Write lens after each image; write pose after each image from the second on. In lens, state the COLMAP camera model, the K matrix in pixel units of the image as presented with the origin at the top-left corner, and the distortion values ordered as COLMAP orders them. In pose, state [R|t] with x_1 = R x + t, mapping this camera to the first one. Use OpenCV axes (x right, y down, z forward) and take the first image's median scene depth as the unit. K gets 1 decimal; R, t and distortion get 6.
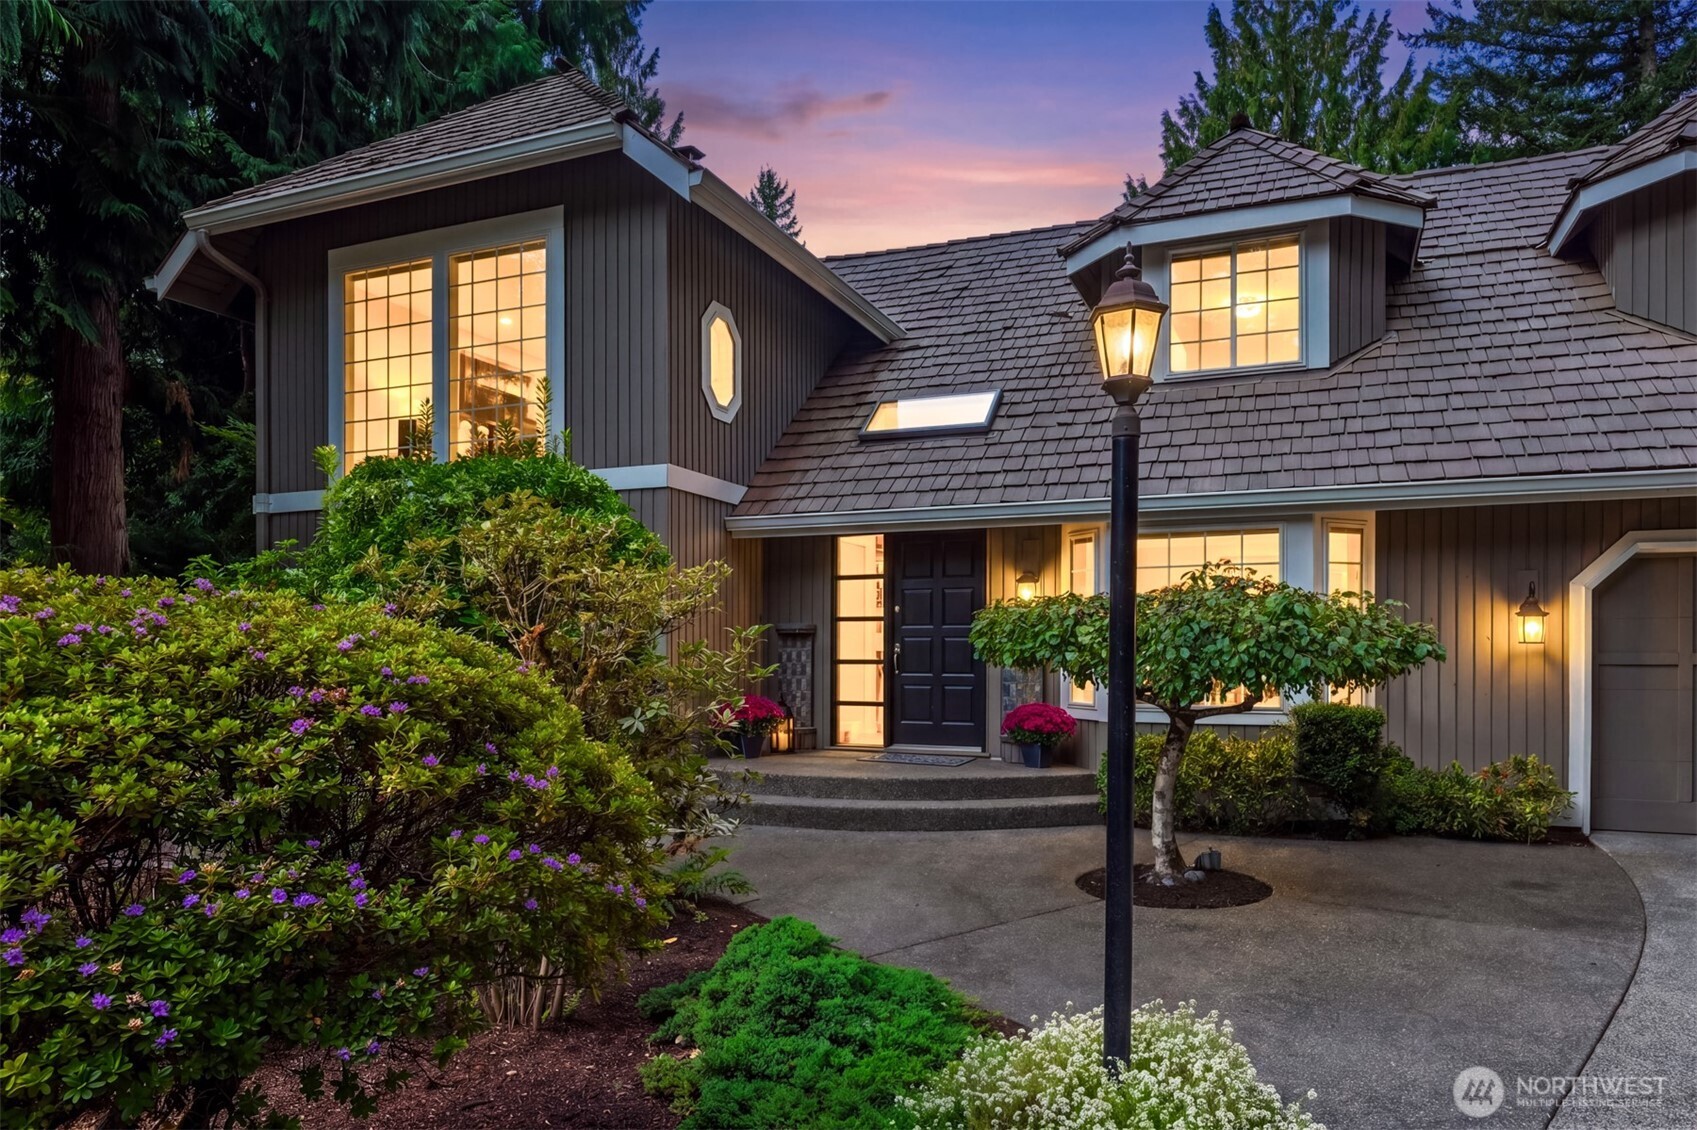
lens RADIAL K [[1223.9, 0, 848.5], [0, 1223.9, 565.0], [0, 0, 1]] dist [0.004167, 0.002580]
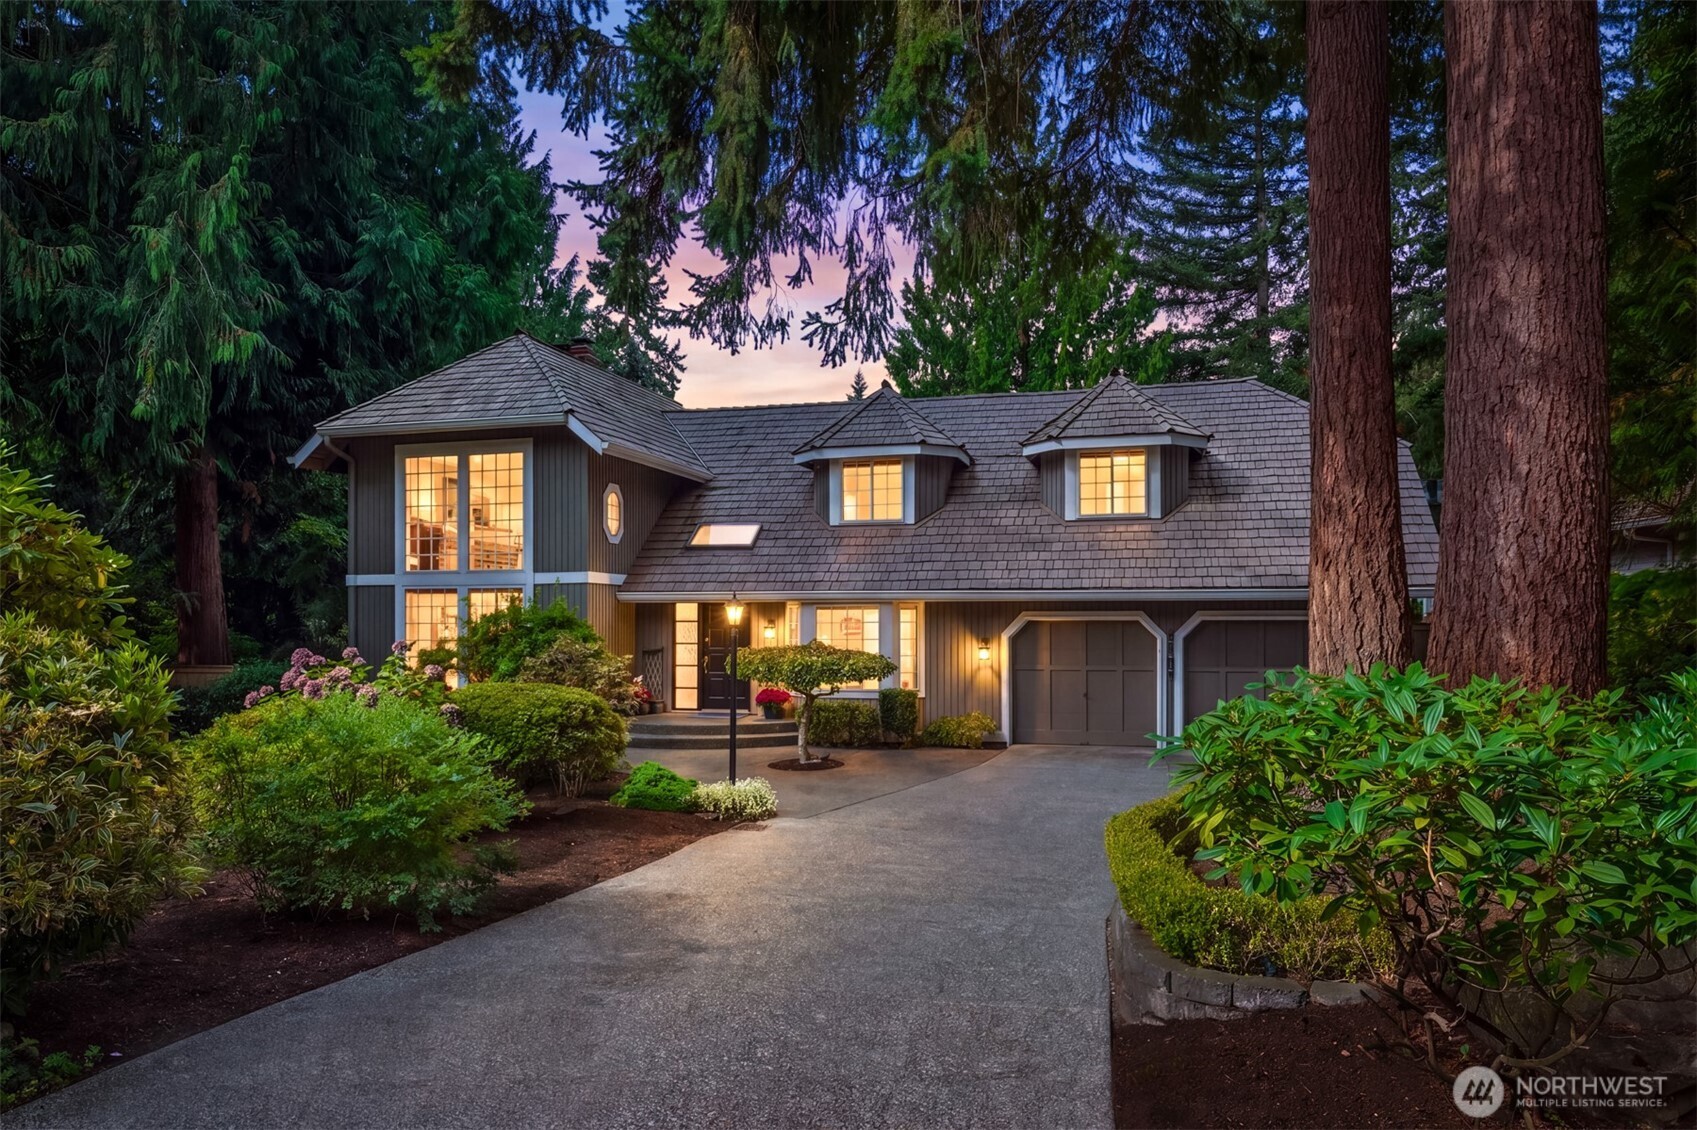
lens RADIAL K [[1223.9, 0, 848.5], [0, 1223.9, 565.0], [0, 0, 1]] dist [0.004167, 0.002580]
pose [[0.993321, -0.000465, 0.115383, 0.041220], [-0.003220, 0.999491, 0.031748, -0.146772], [-0.115339, -0.031907, 0.992814, -0.968220]]
